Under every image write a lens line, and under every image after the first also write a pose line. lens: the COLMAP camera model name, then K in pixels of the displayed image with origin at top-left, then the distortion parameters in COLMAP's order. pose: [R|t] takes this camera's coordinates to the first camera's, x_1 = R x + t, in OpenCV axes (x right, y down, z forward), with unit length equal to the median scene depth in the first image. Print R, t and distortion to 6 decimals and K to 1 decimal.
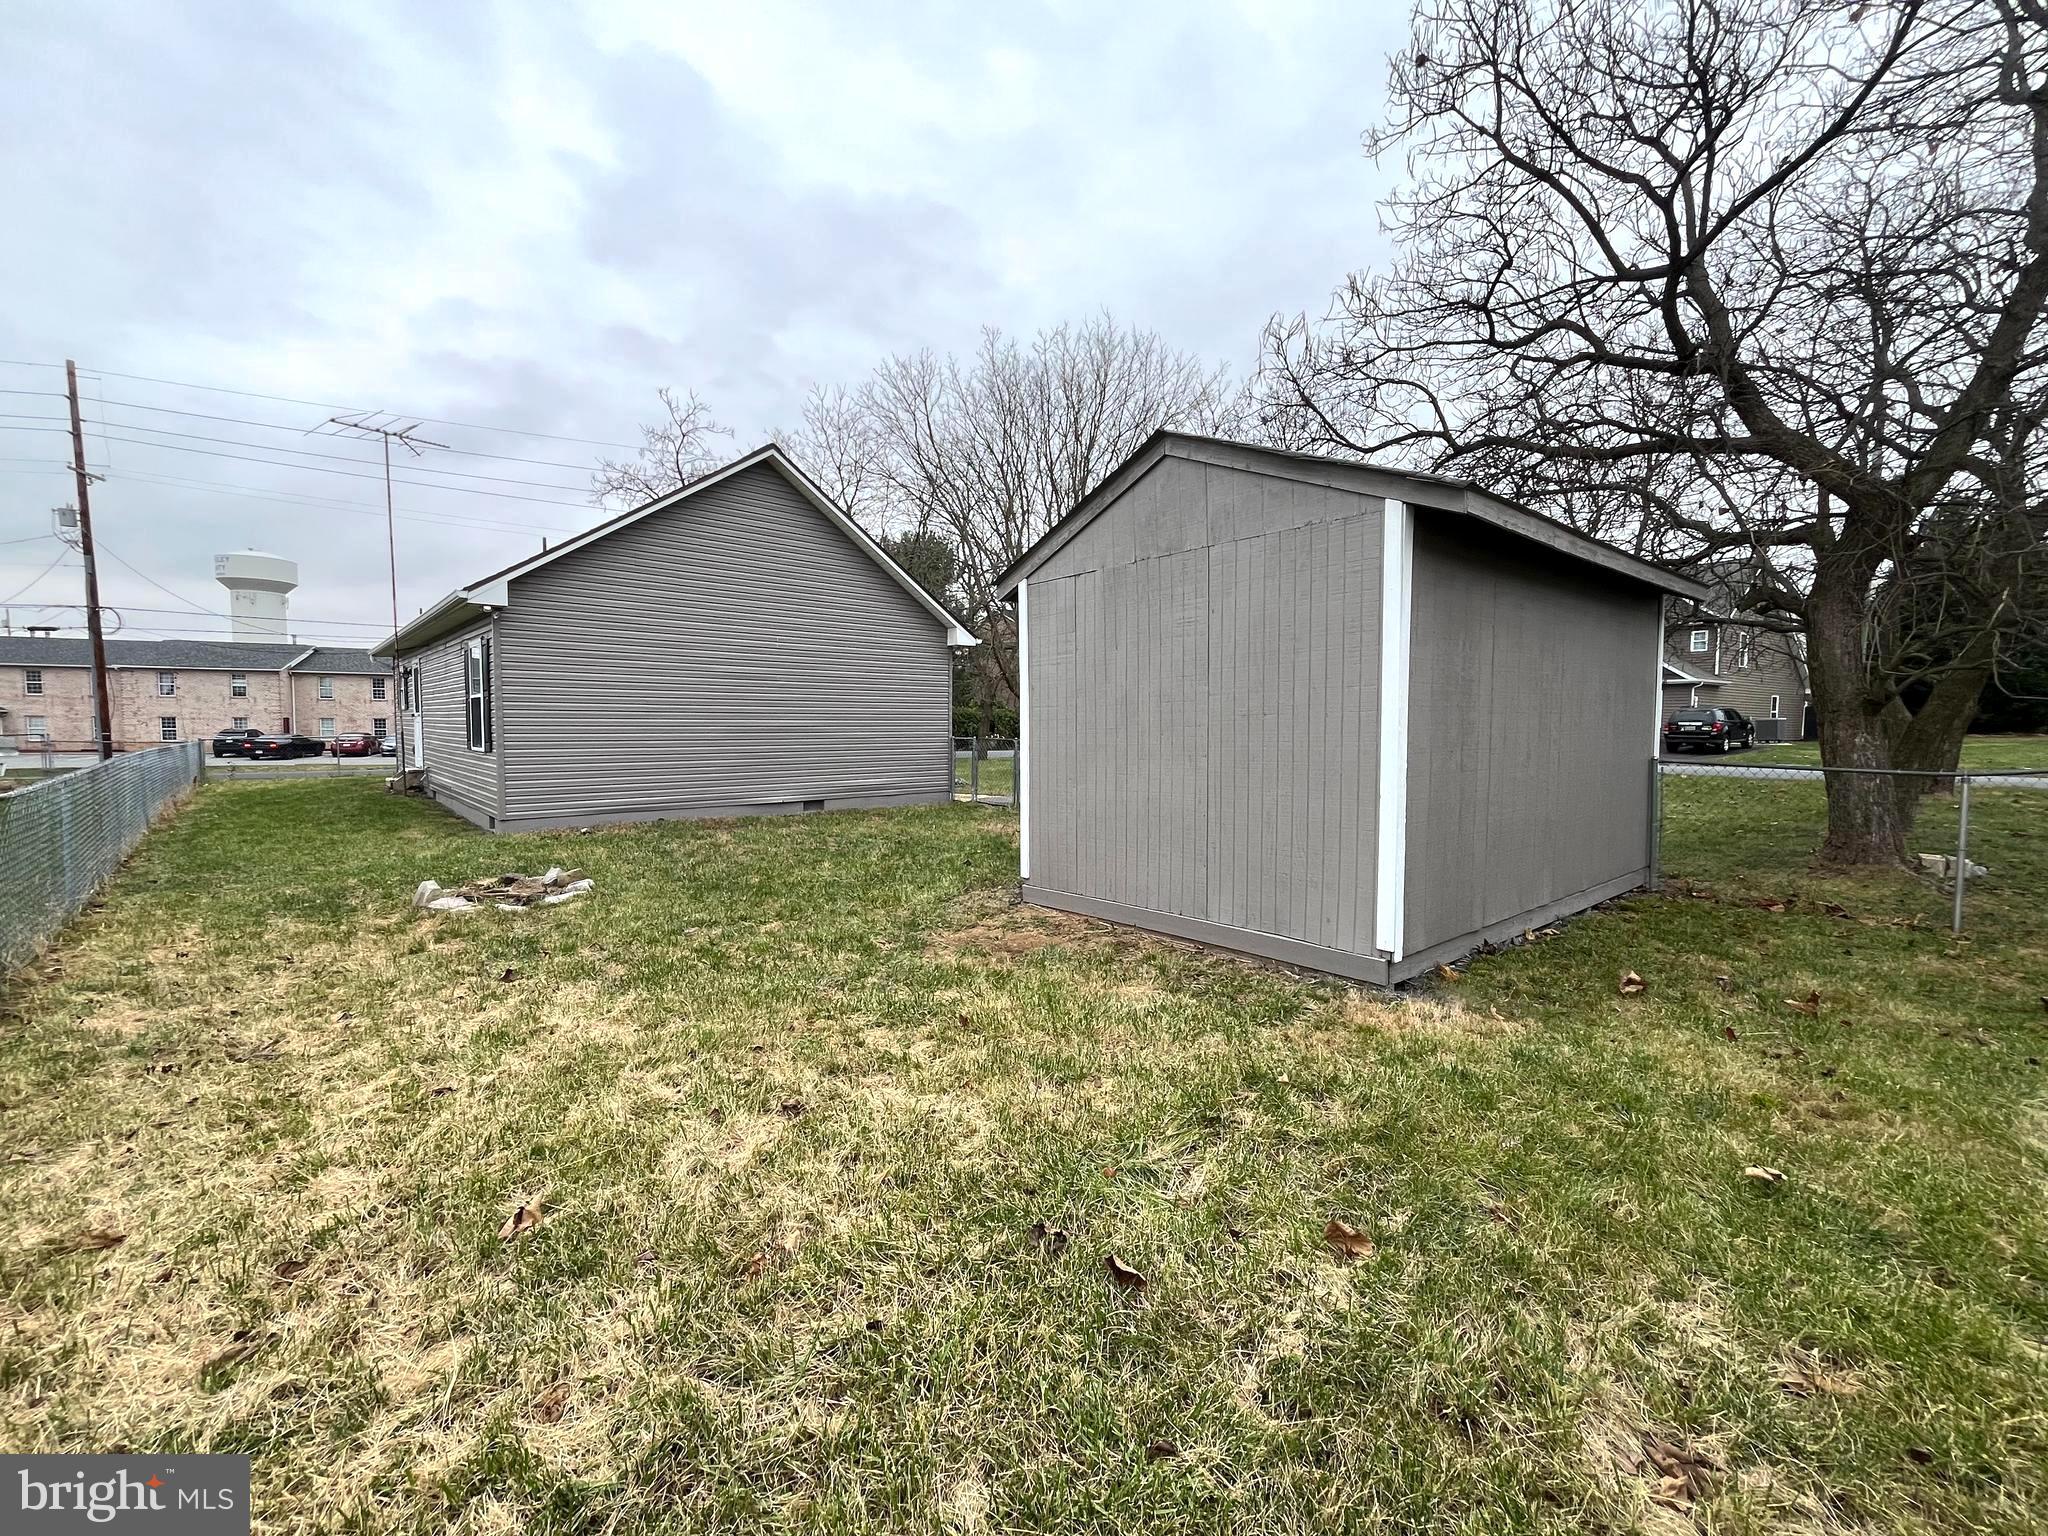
lens RADIAL K [[827.1, 0, 1022.3], [0, 827.1, 768.6], [0, 0, 1]] dist [-0.002549, -0.000745]
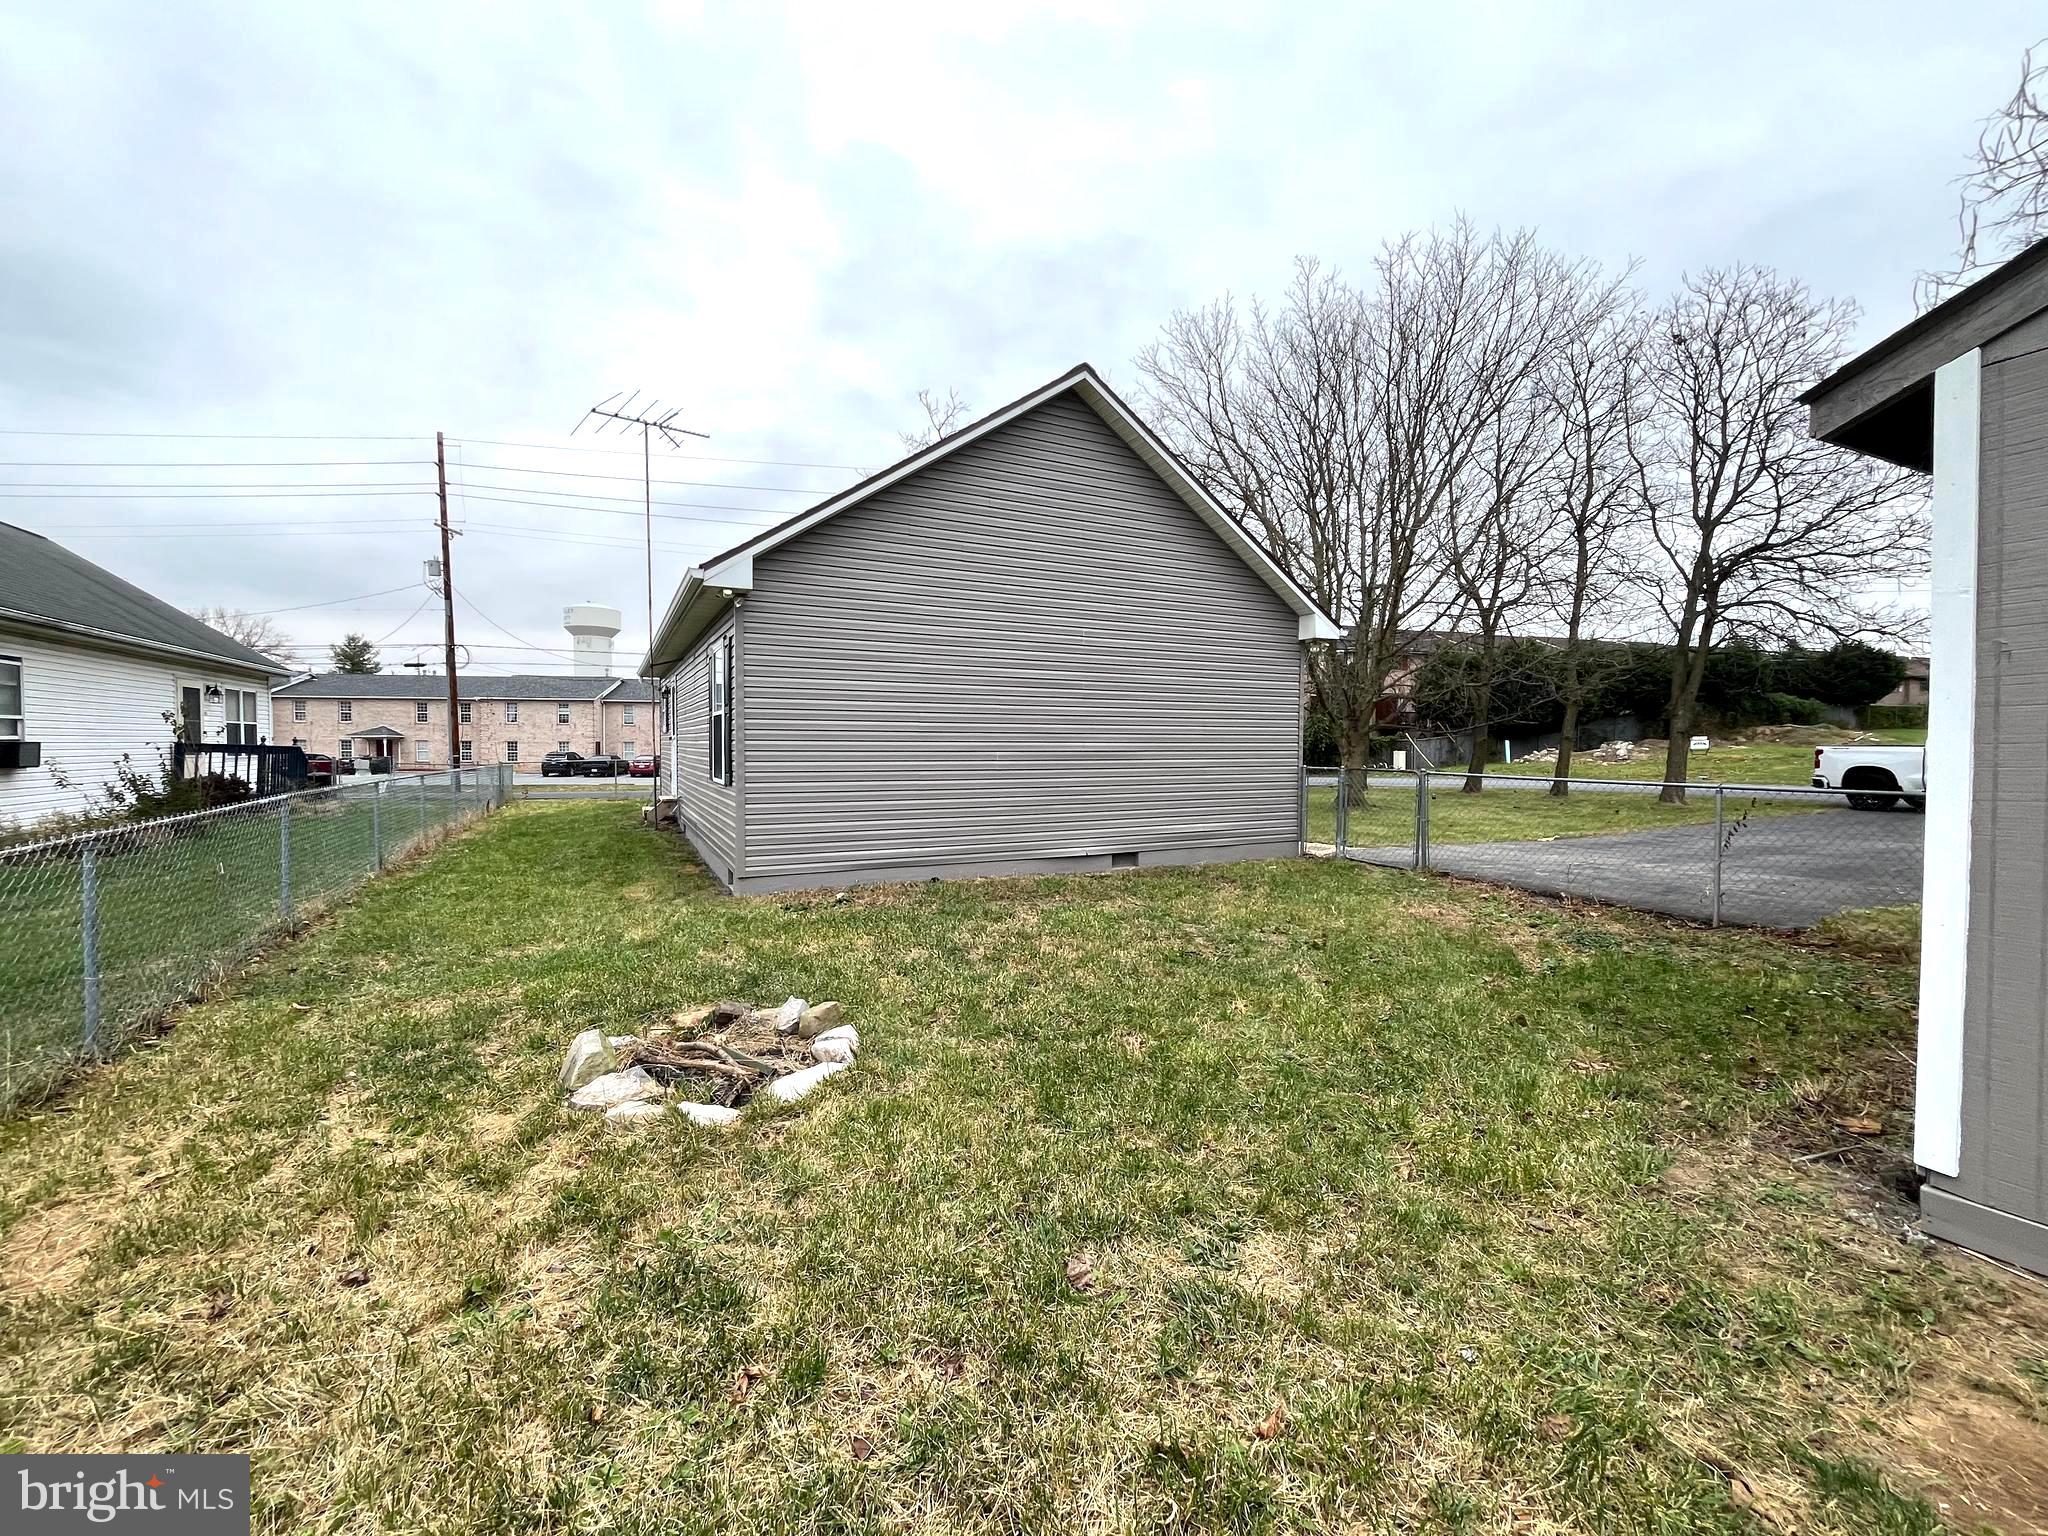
lens RADIAL K [[827.1, 0, 1024.1], [0, 827.1, 764.7], [0, 0, 1]] dist [-0.002549, -0.000745]
pose [[0.964867, 0.004375, -0.262703, -0.132134], [-0.012672, 0.999473, -0.029896, -0.014545], [0.262434, 0.032175, 0.964413, 0.242887]]
